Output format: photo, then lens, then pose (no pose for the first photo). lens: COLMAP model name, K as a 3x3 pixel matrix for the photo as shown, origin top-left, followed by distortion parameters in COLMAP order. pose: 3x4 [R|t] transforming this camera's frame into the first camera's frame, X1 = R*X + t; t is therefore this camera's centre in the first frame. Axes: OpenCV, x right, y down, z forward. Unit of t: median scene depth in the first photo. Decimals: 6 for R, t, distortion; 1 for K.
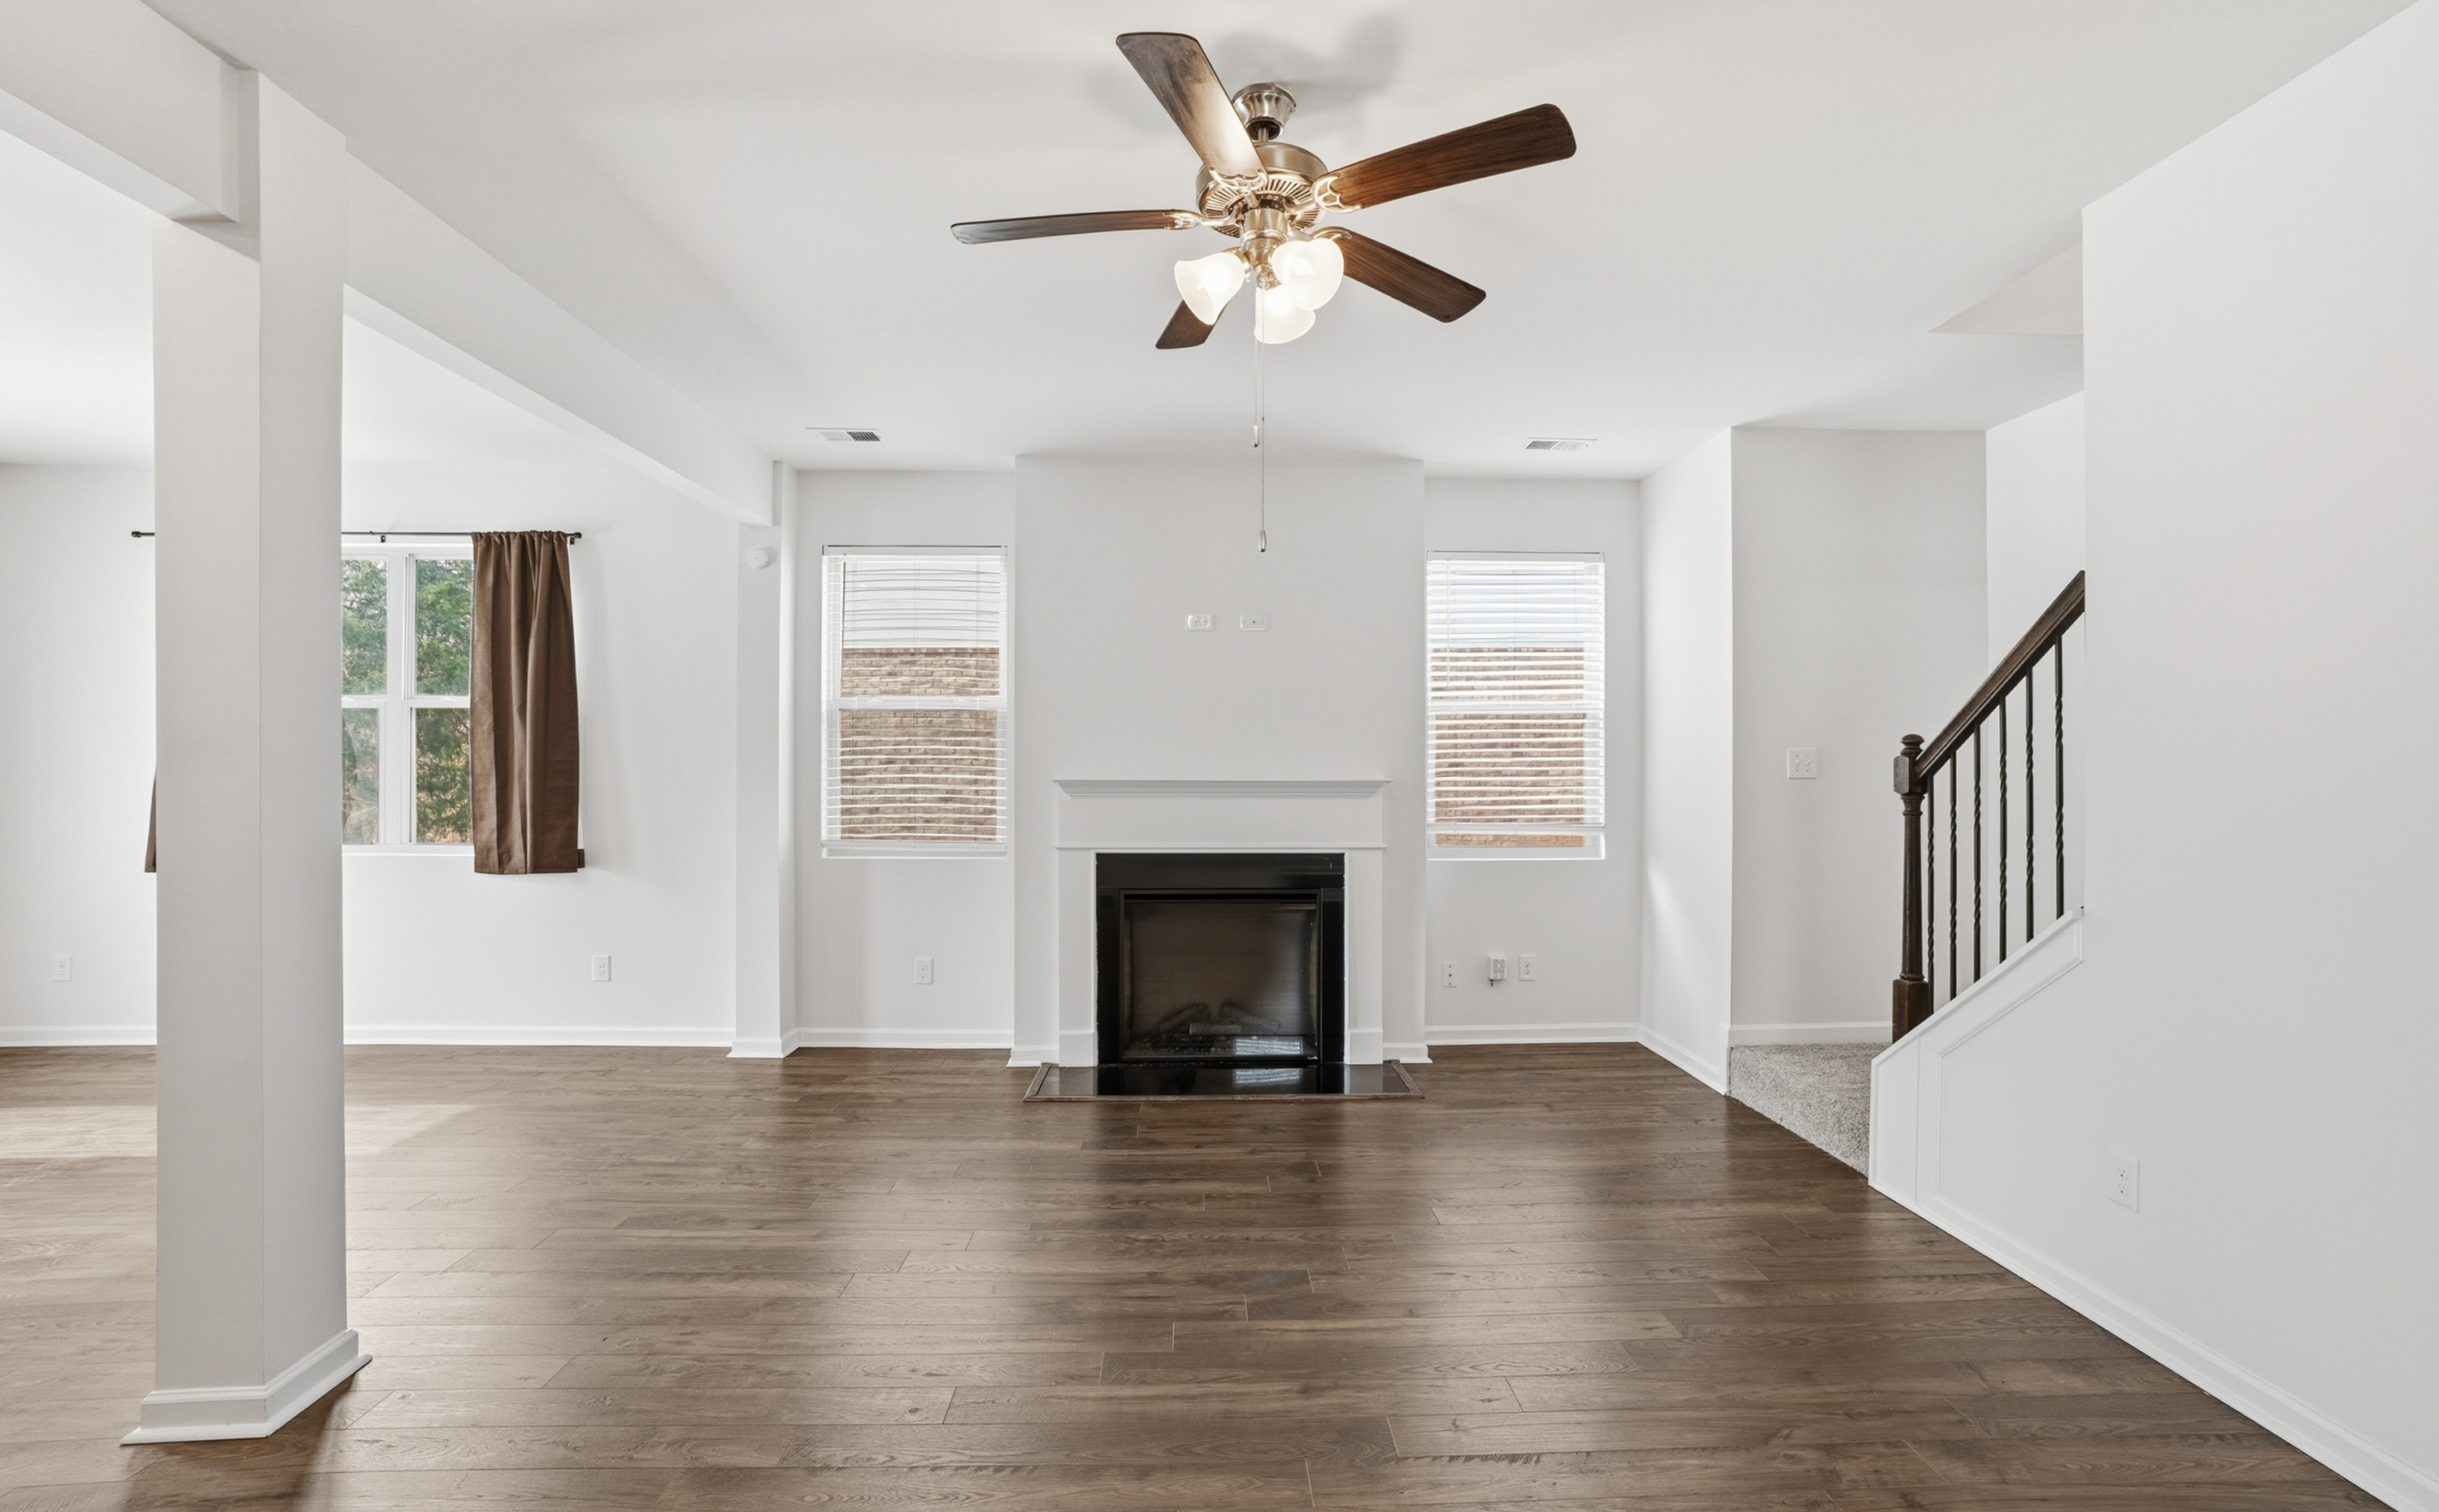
lens RADIAL K [[1093.3, 0, 1219.5], [0, 1093.3, 756.0], [0, 0, 1]] dist [-0.002027, -0.000154]
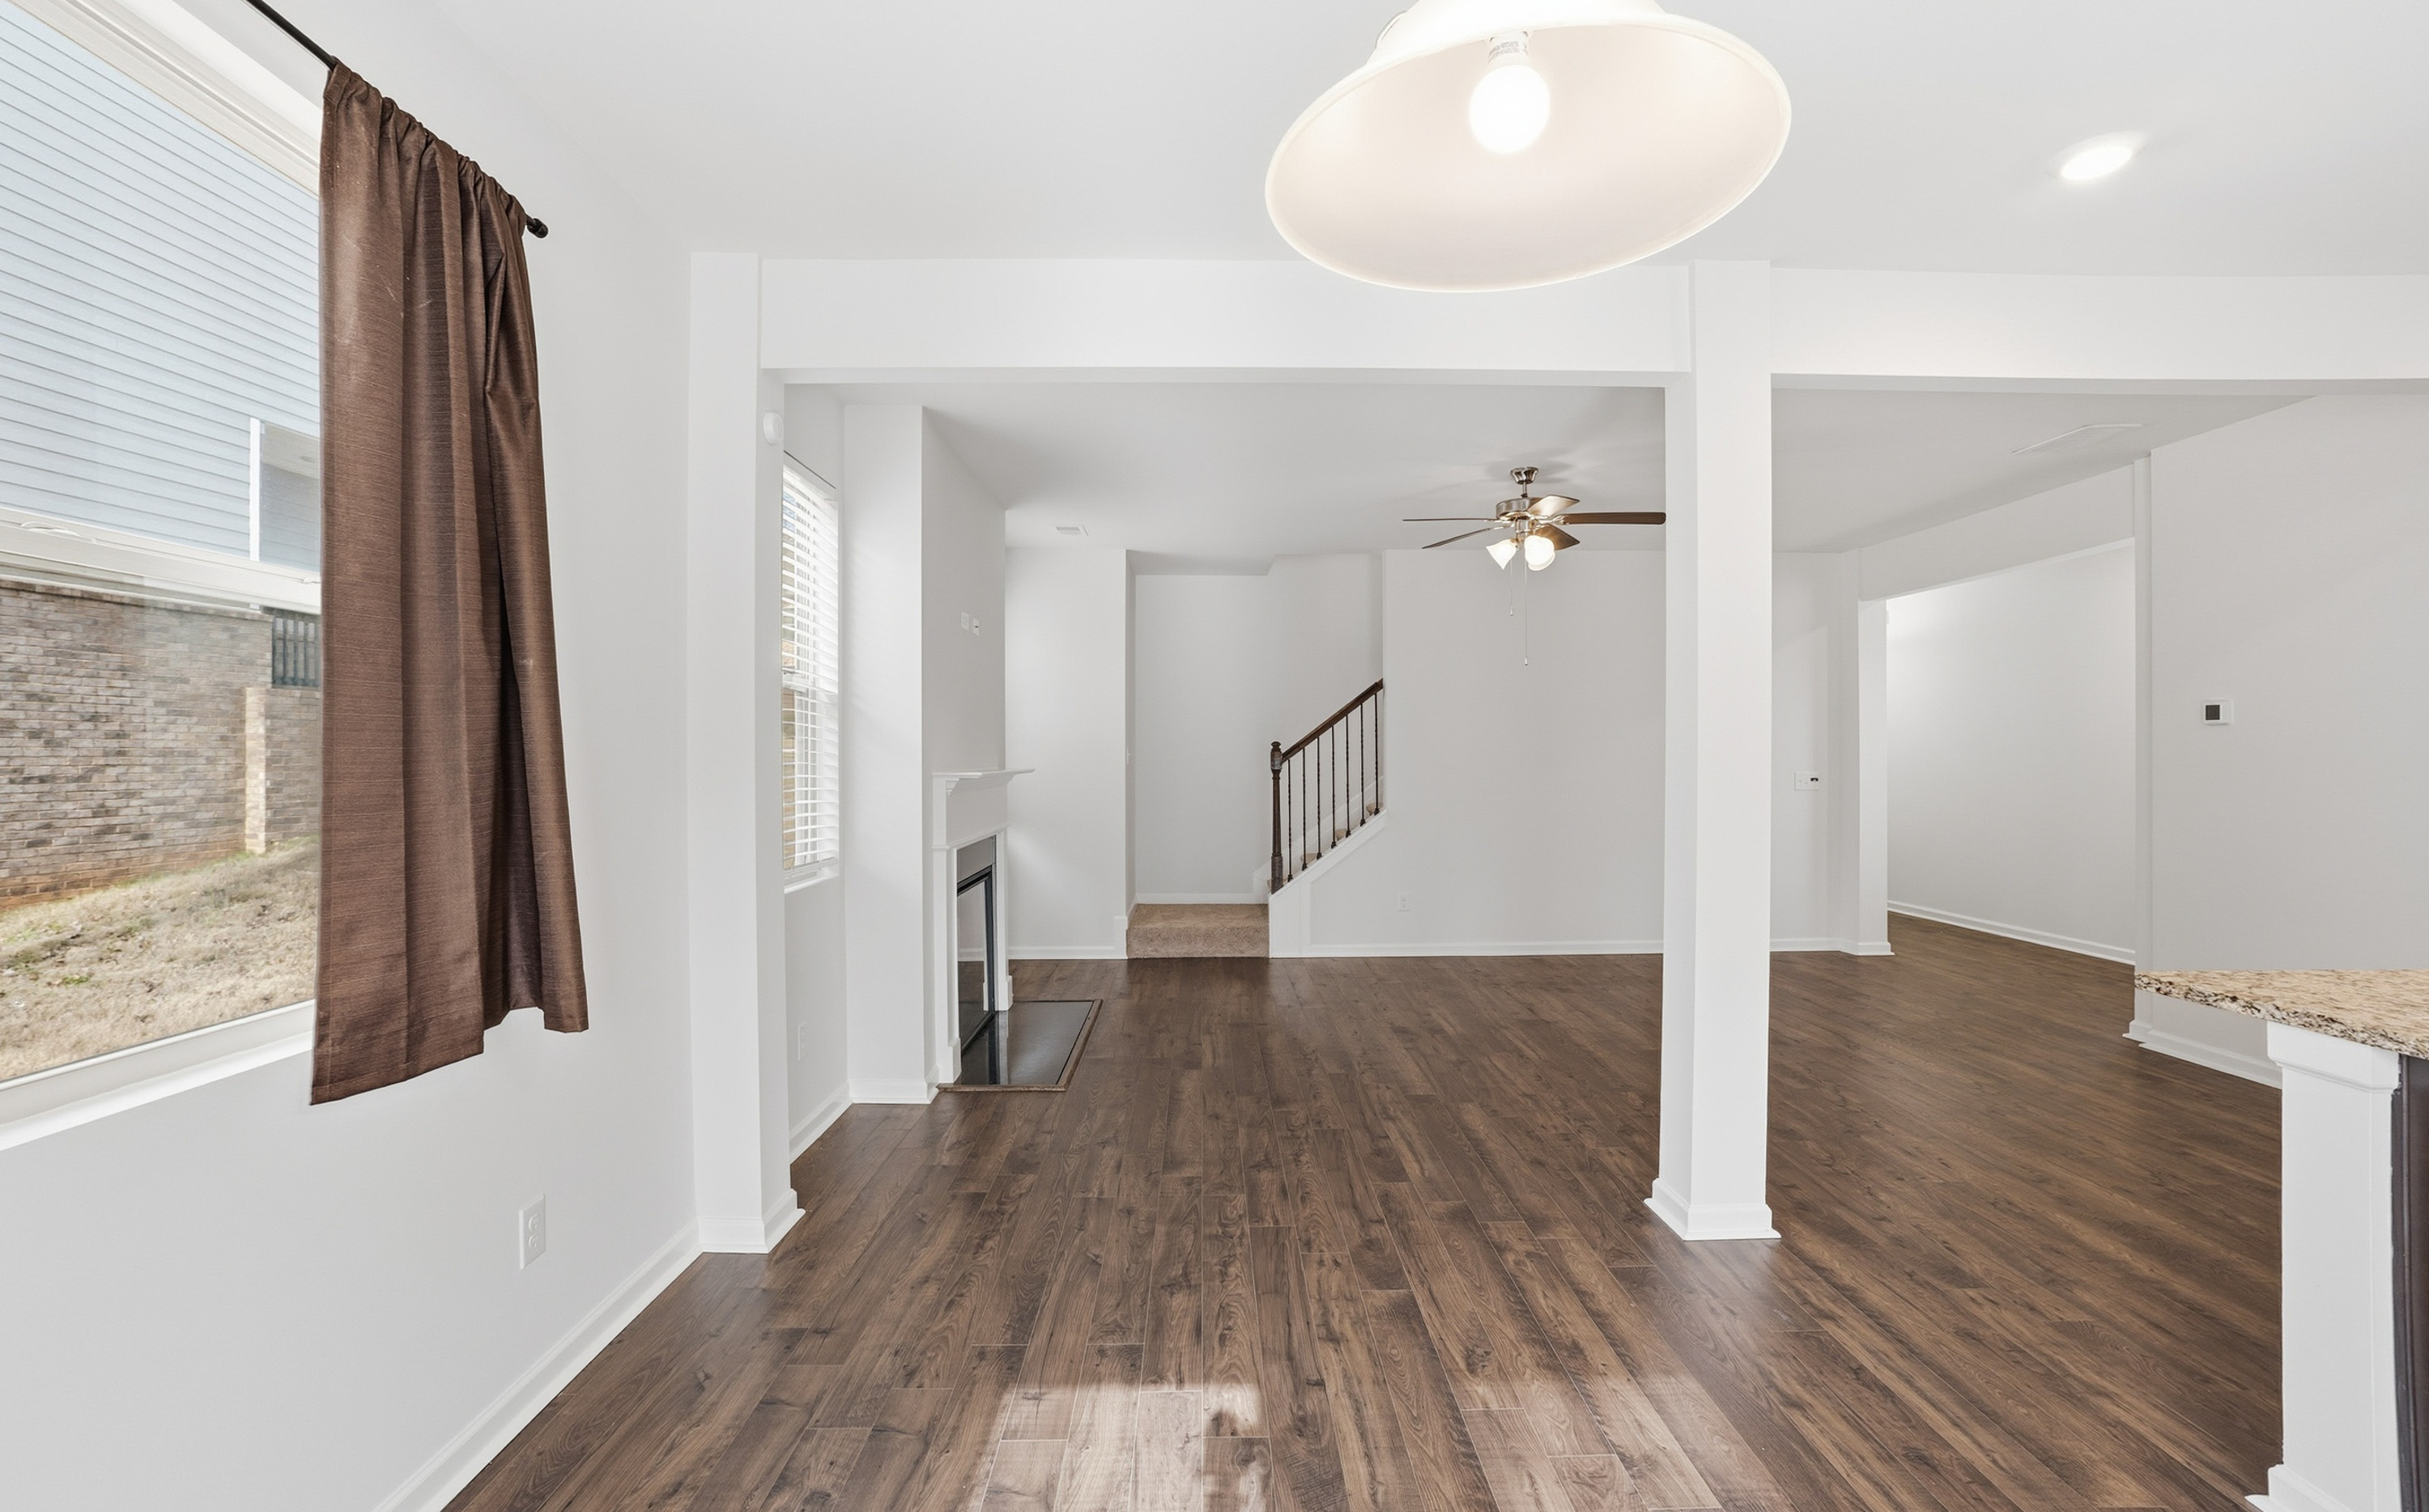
lens RADIAL K [[1088.7, 0, 1214.5], [0, 1088.7, 756.0], [0, 0, 1]] dist [-0.002027, -0.000154]
pose [[0.004127, -0.004311, 0.999982, -1.411221], [0.001663, 0.999989, 0.004304, 0.003138], [-0.999990, 0.001646, 0.004134, 1.027312]]
